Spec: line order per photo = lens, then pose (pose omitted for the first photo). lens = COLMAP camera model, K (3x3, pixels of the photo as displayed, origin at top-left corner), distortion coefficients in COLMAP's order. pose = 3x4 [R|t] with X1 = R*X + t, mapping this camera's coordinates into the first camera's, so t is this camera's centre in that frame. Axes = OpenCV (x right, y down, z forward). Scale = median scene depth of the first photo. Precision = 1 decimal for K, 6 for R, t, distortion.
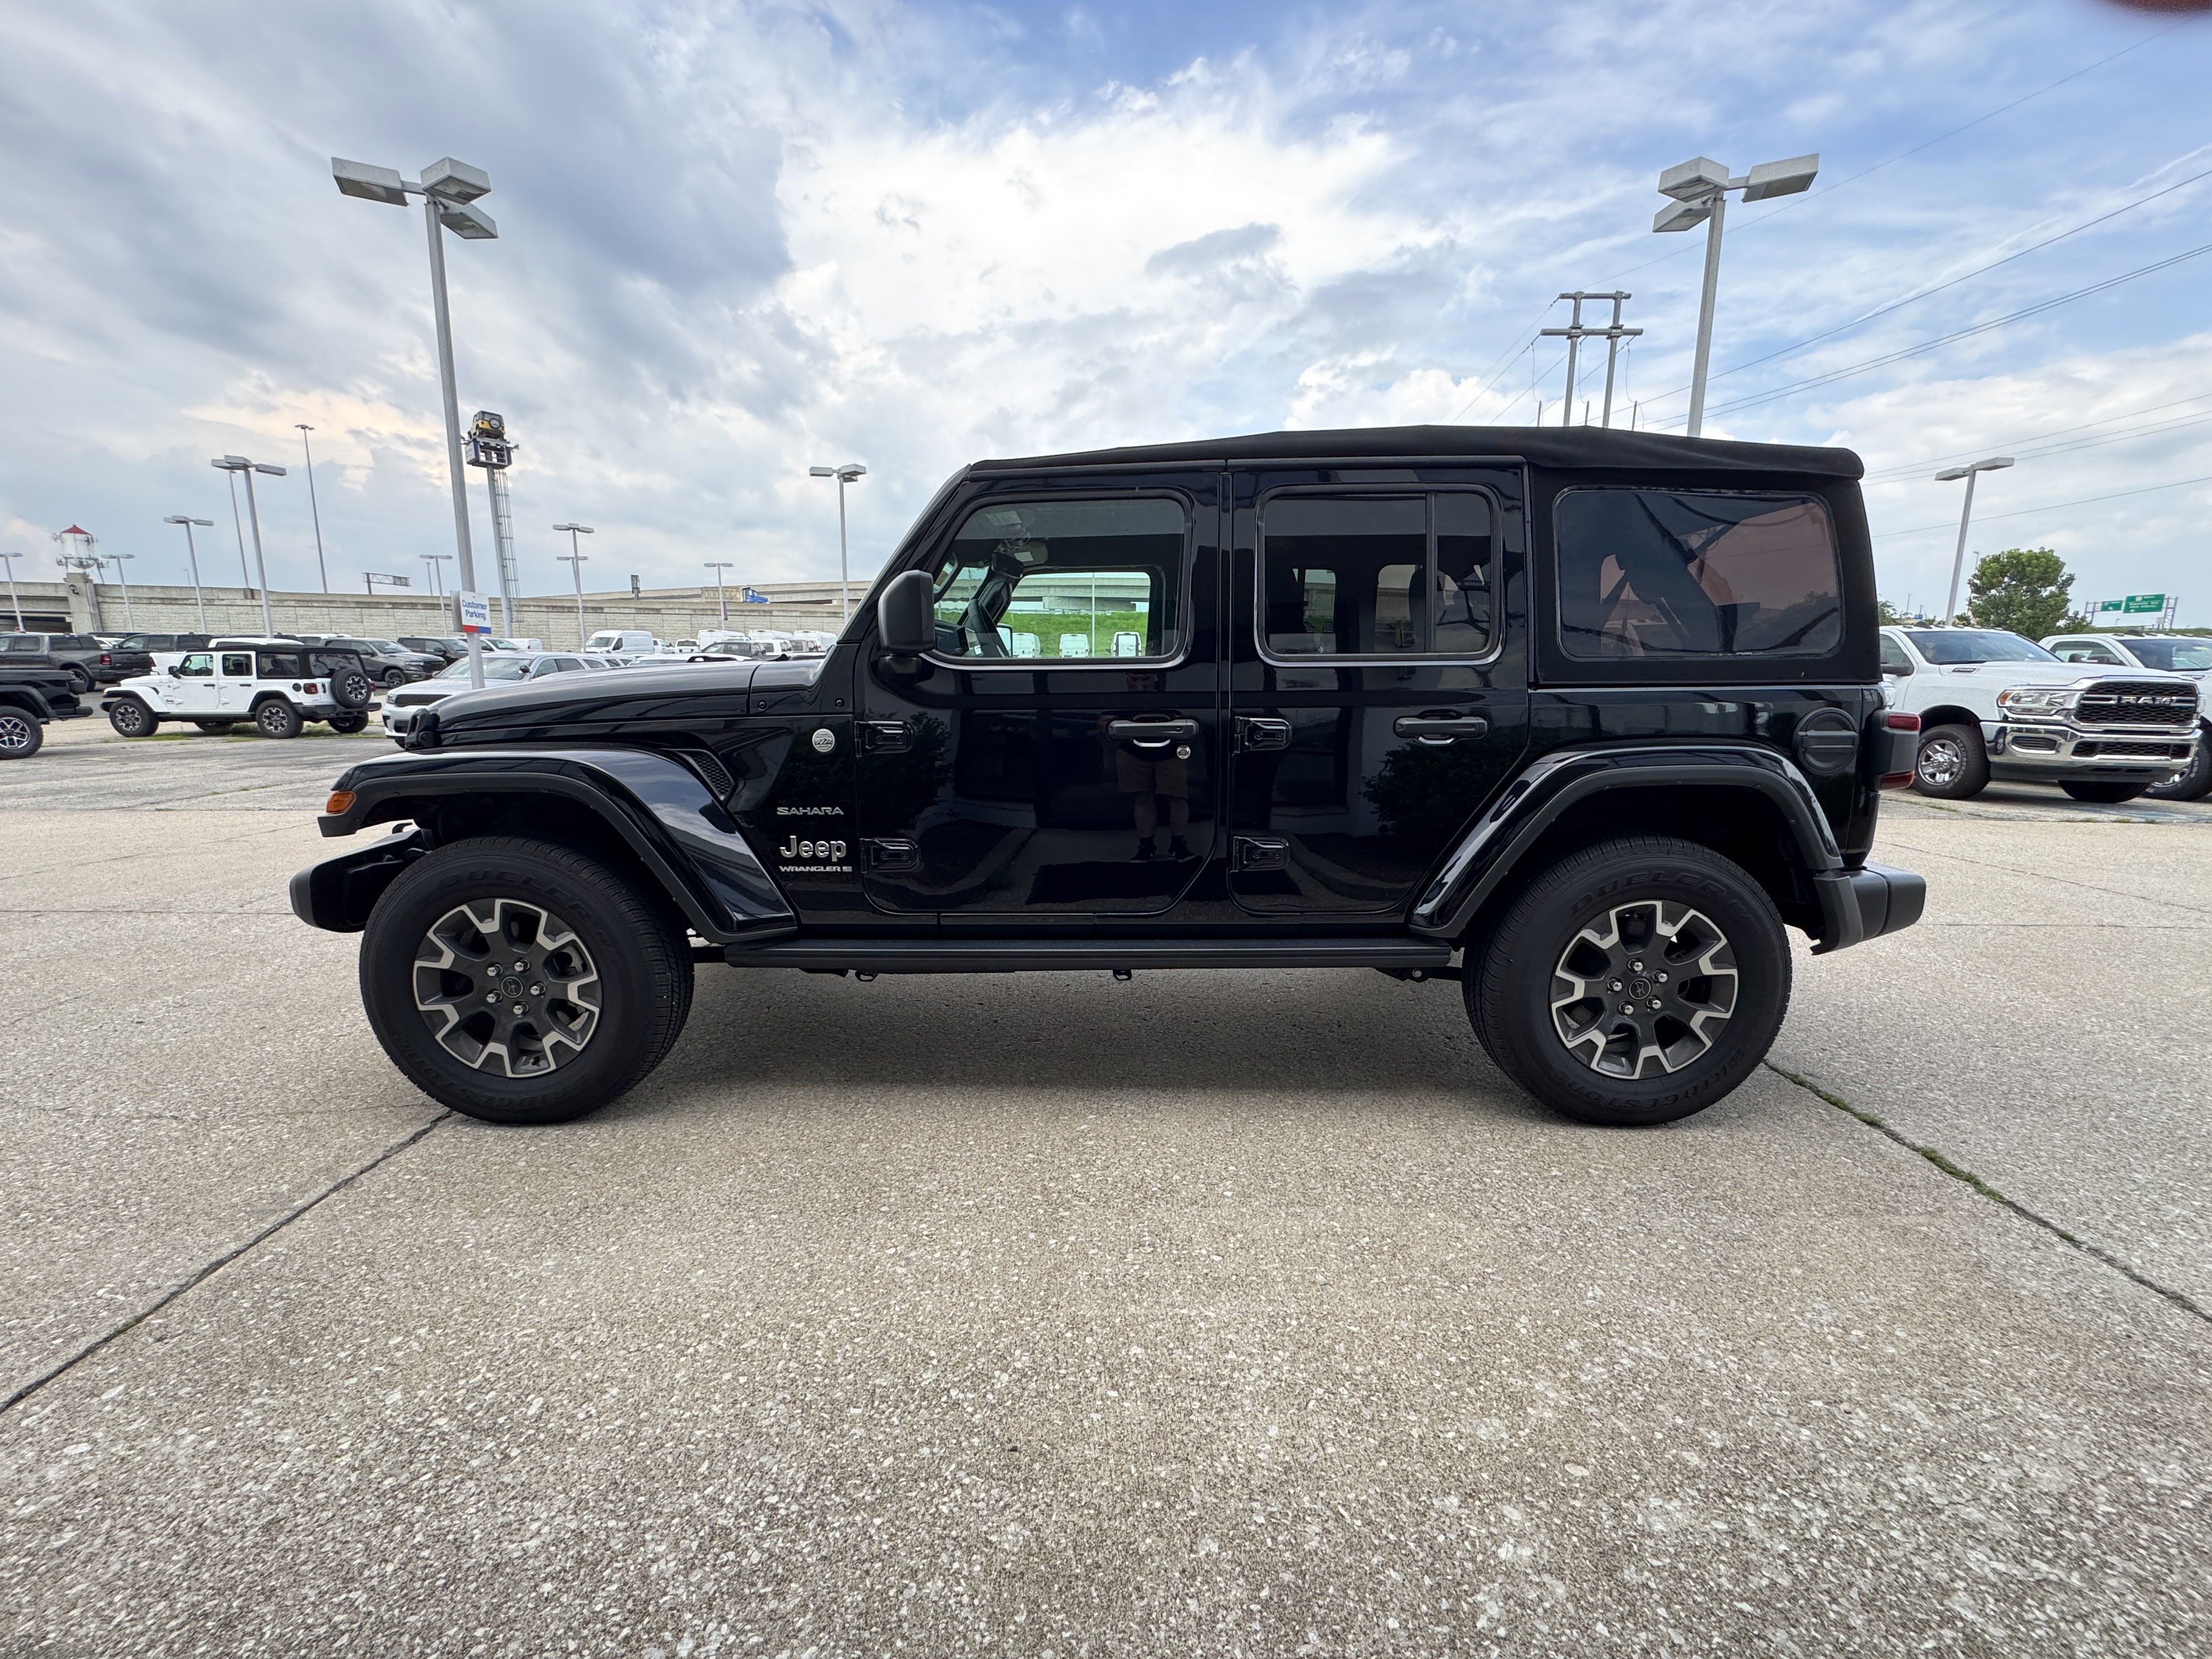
lens RADIAL K [[880.2, 0, 1106.0], [0, 880.2, 829.5], [0, 0, 1]] dist [-0.001192, -0.000353]
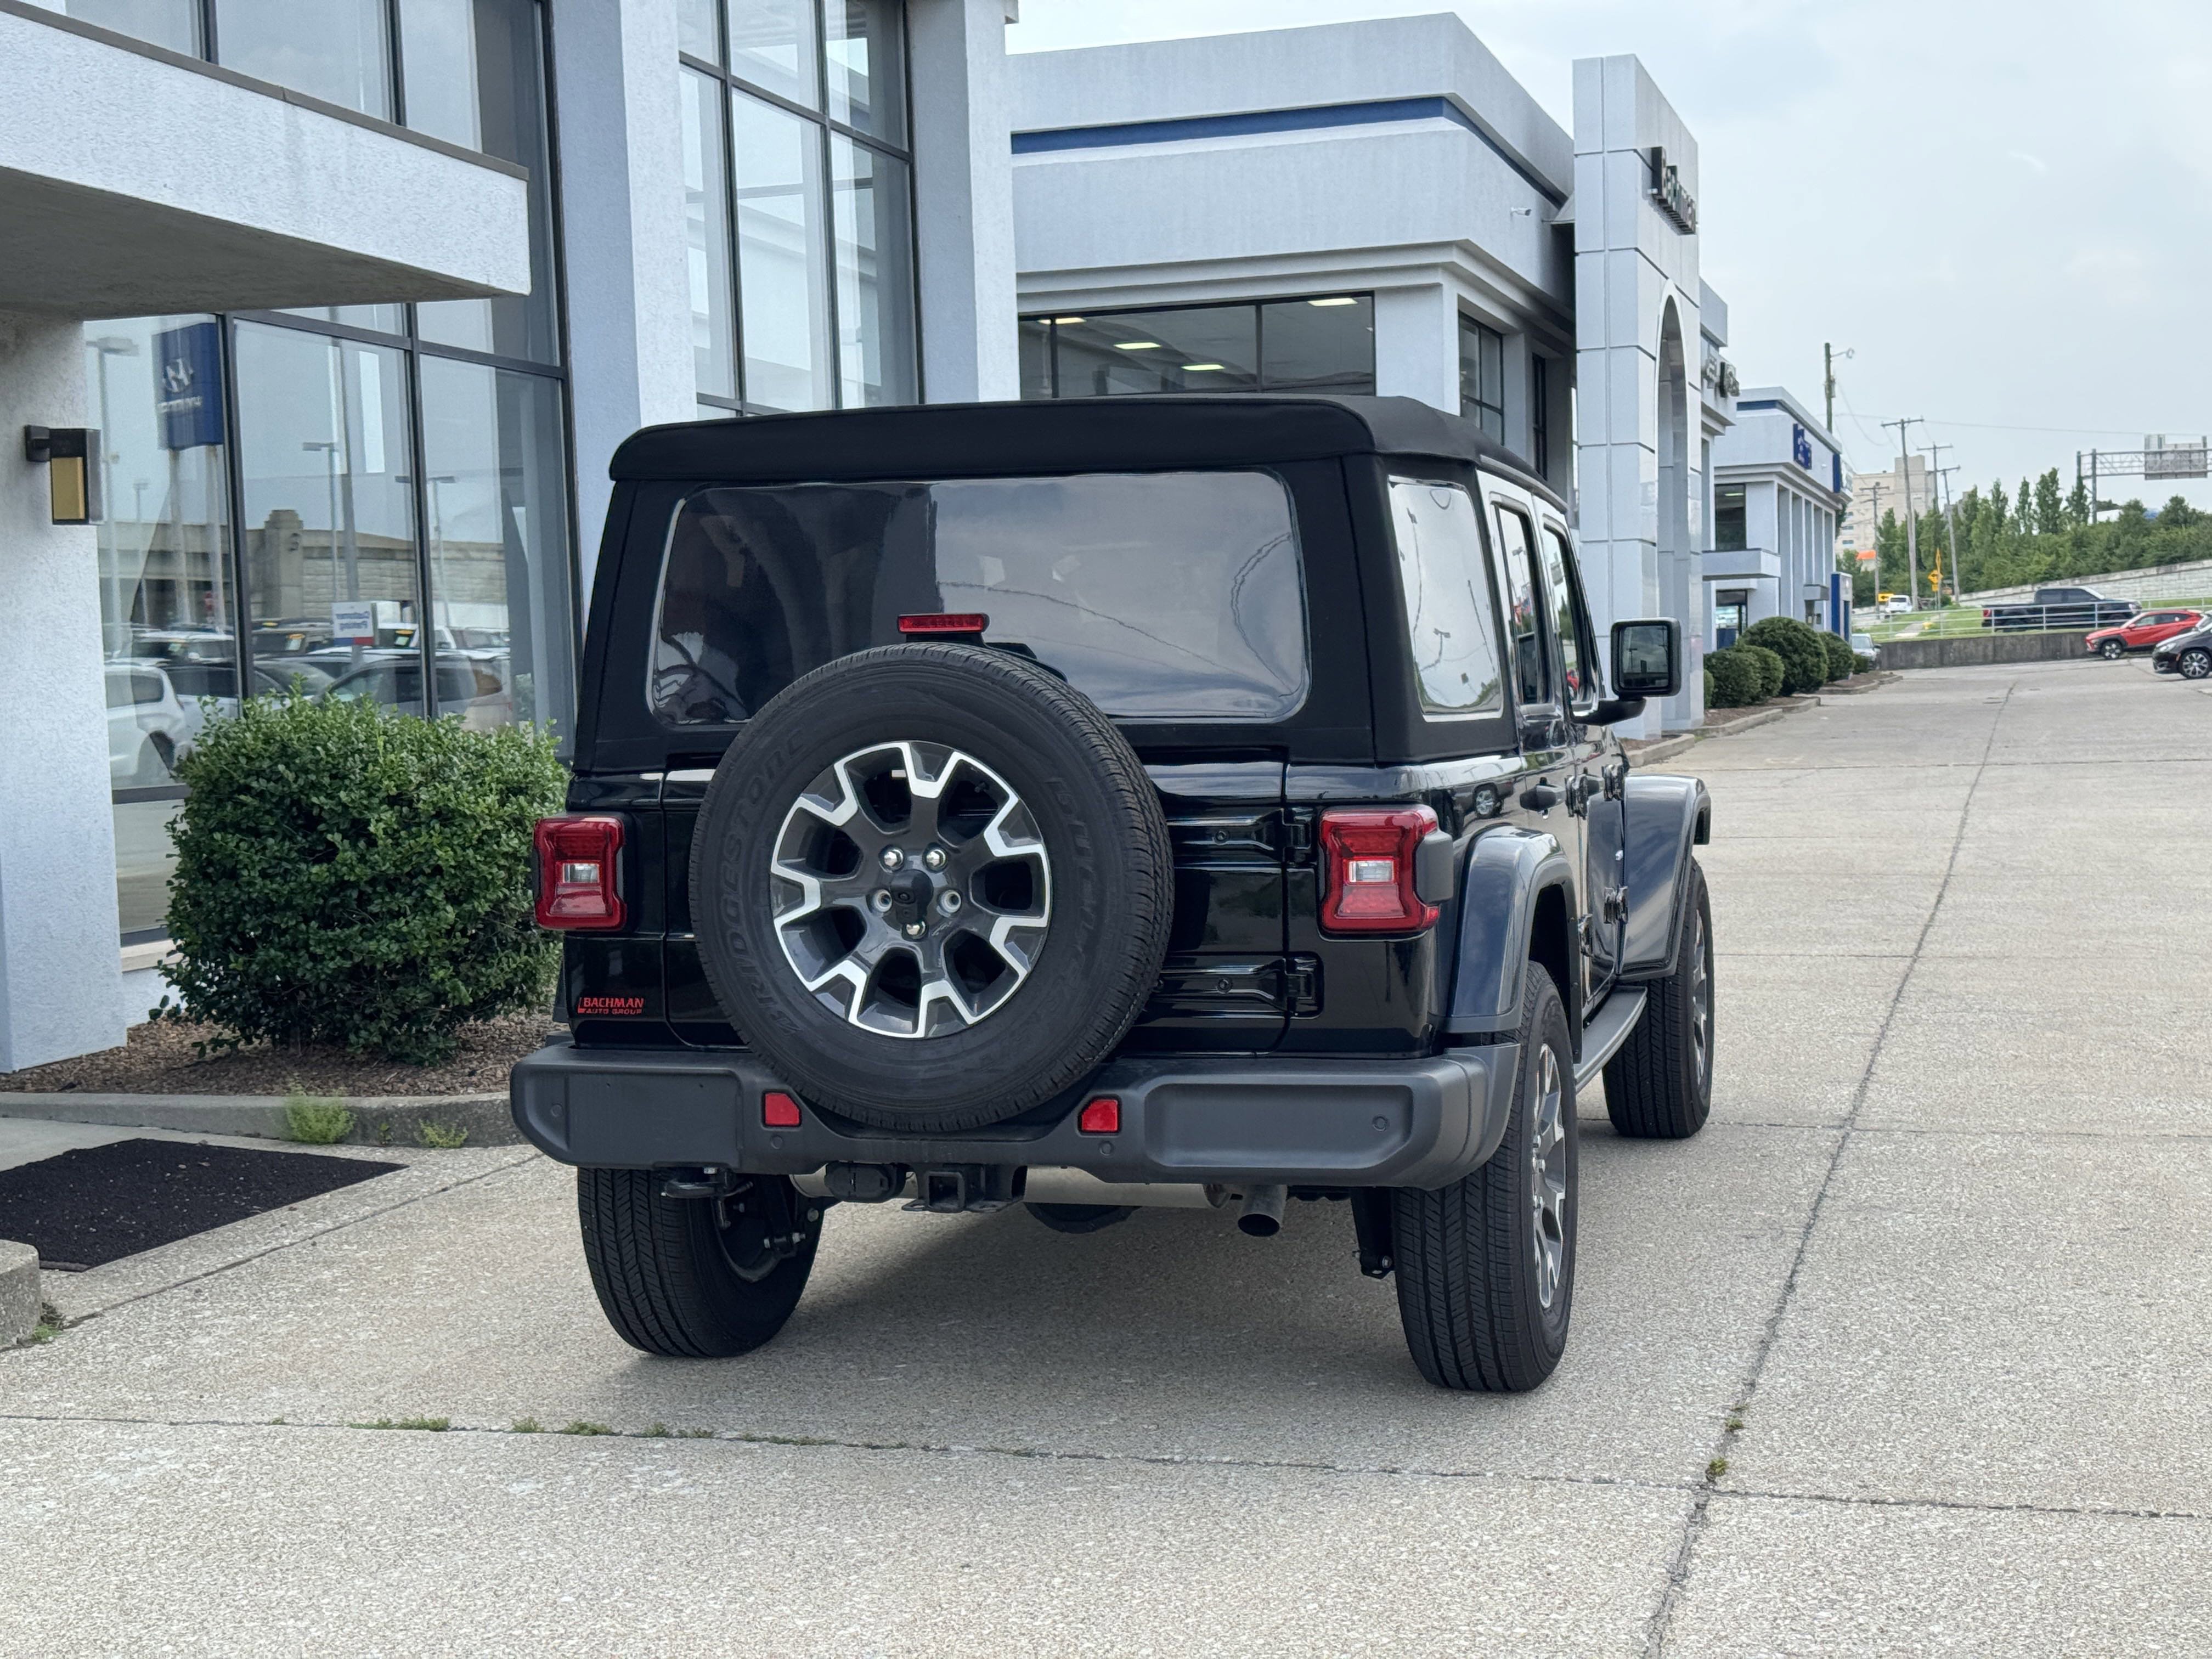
lens RADIAL K [[3078.7, 0, 1113.4], [0, 3078.7, 843.0], [0, 0, 1]] dist [0.195661, -0.427298]
pose [[-0.278452, 0.061527, -0.958477, 0.531414], [-0.134909, 0.985547, 0.102457, -0.072131], [0.950928, 0.157837, -0.266127, 0.353572]]
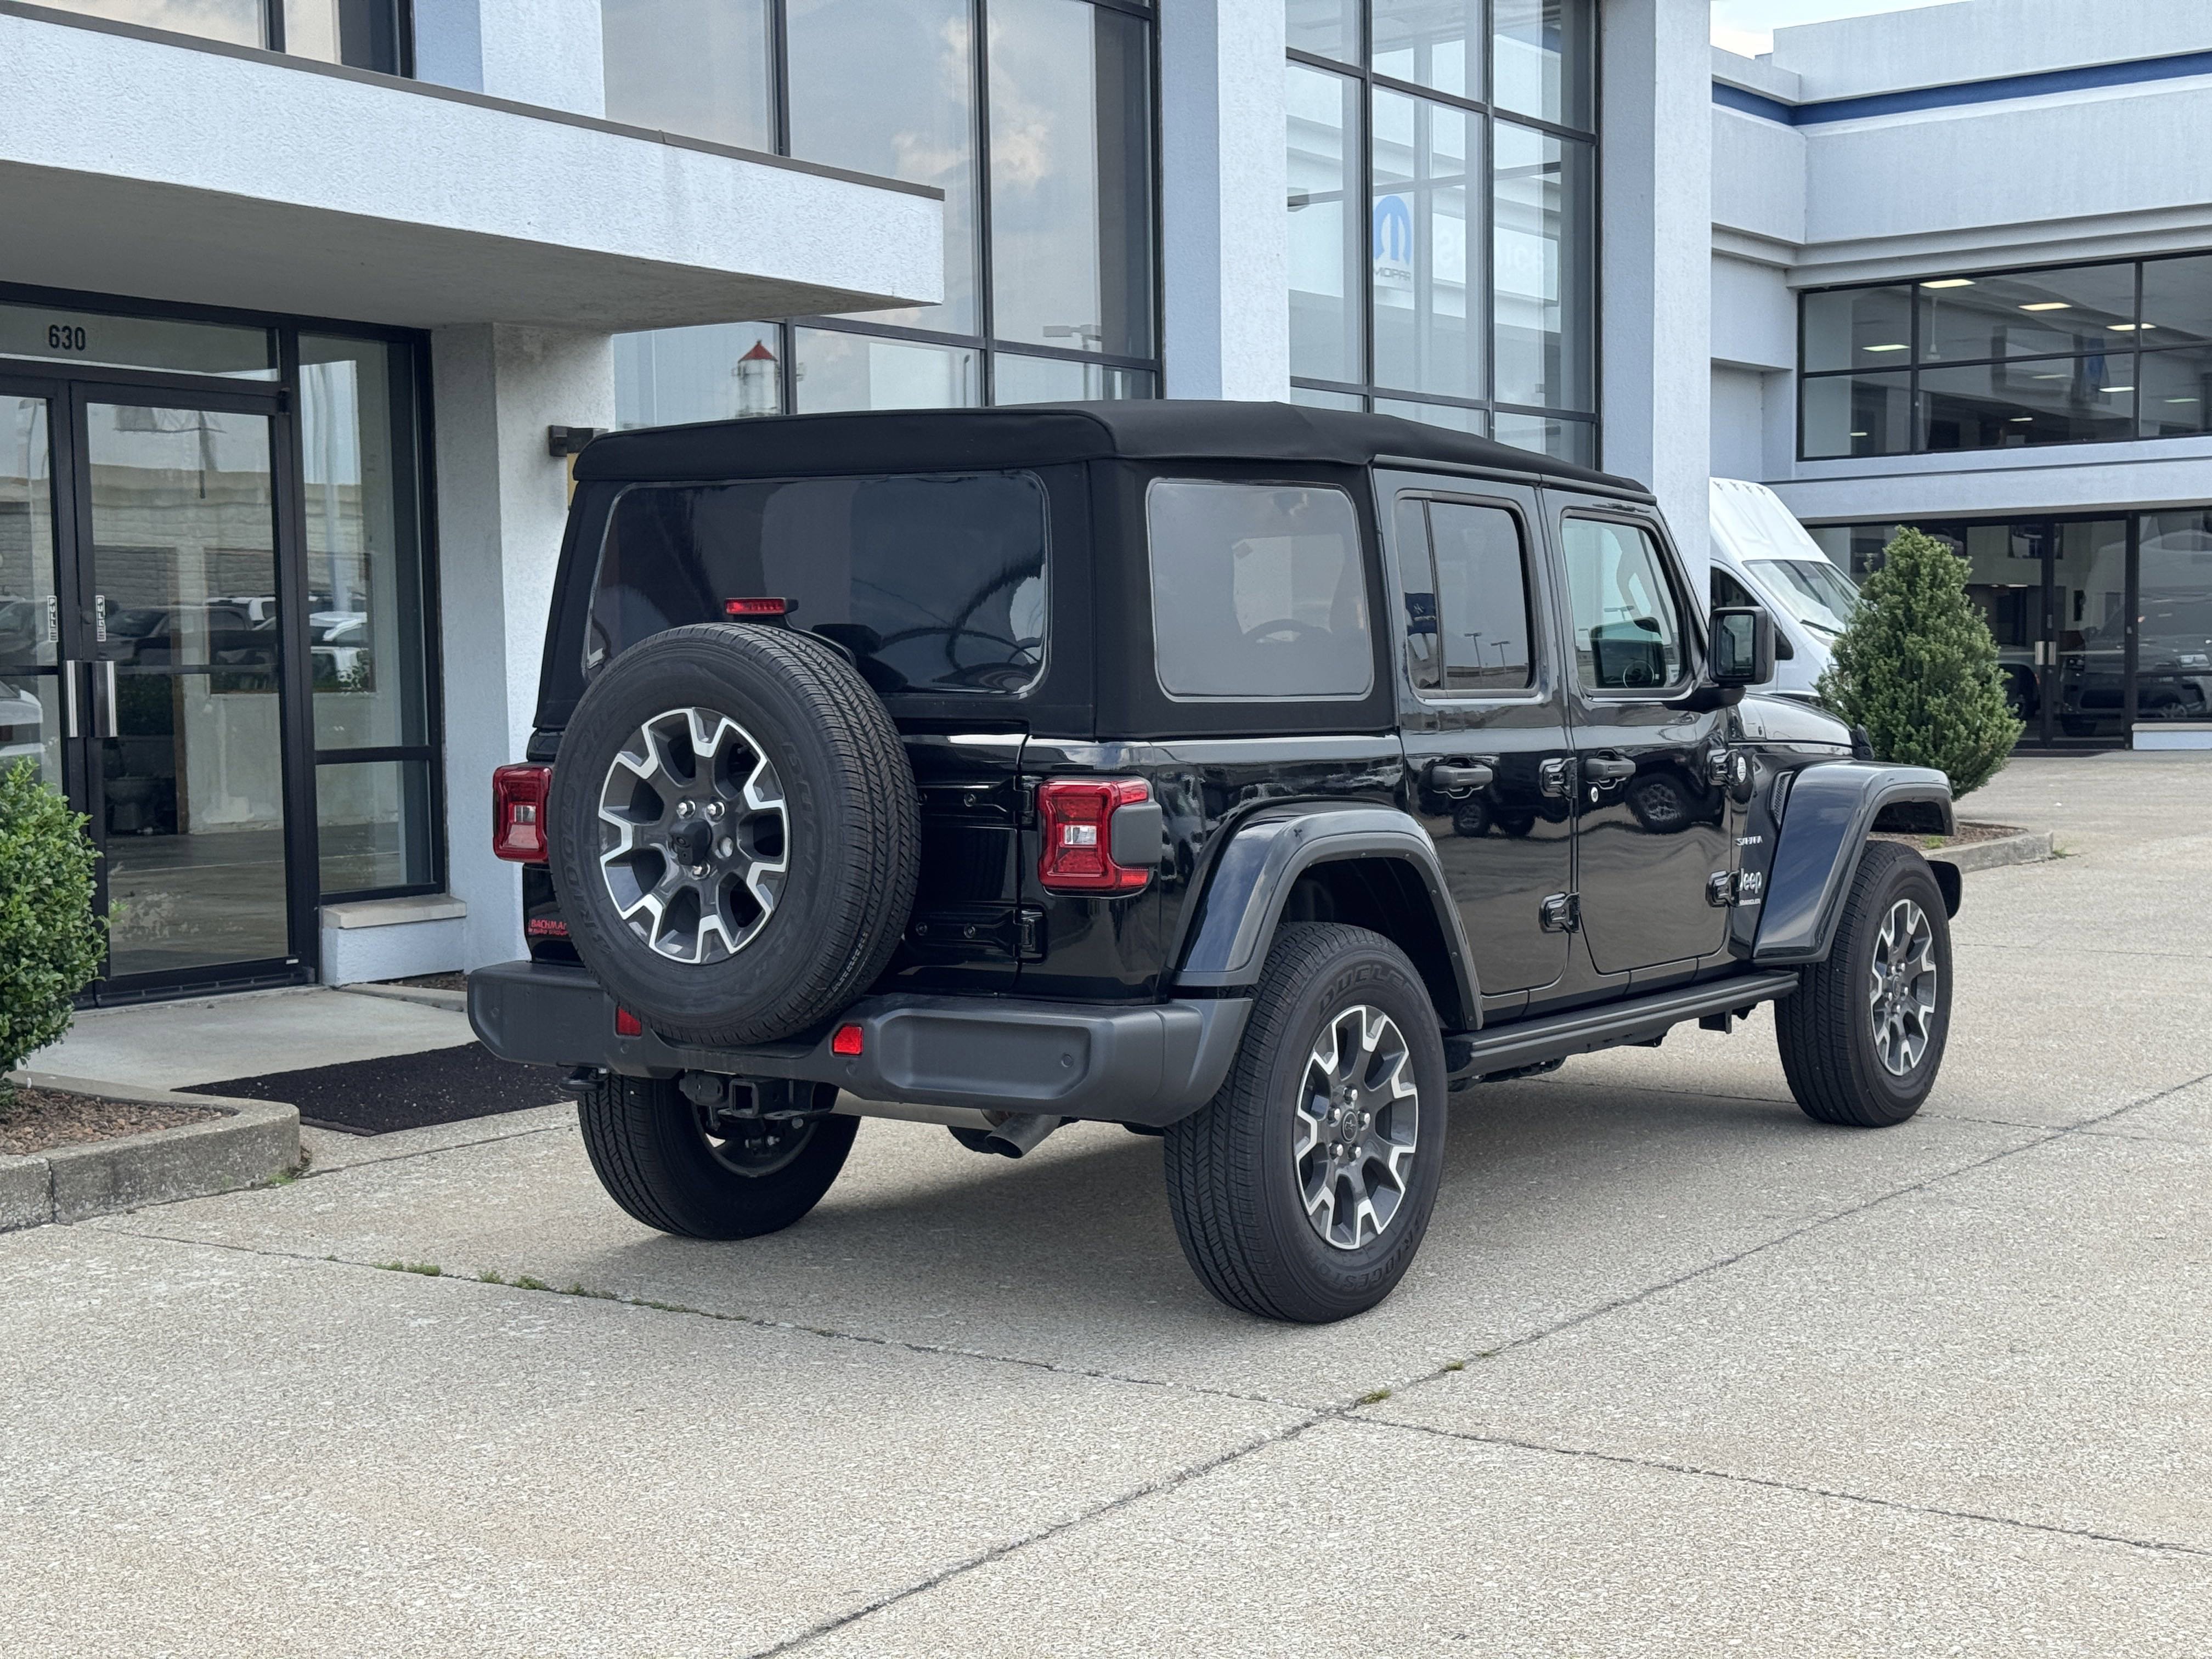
lens RADIAL K [[3082.5, 0, 1094.6], [0, 3082.5, 845.9], [0, 0, 1]] dist [0.153152, -0.131500]
pose [[-0.579532, 0.054812, -0.813104, 0.501077], [-0.127538, 0.979342, 0.156920, -0.099297], [0.804908, 0.194642, -0.560569, 0.523108]]
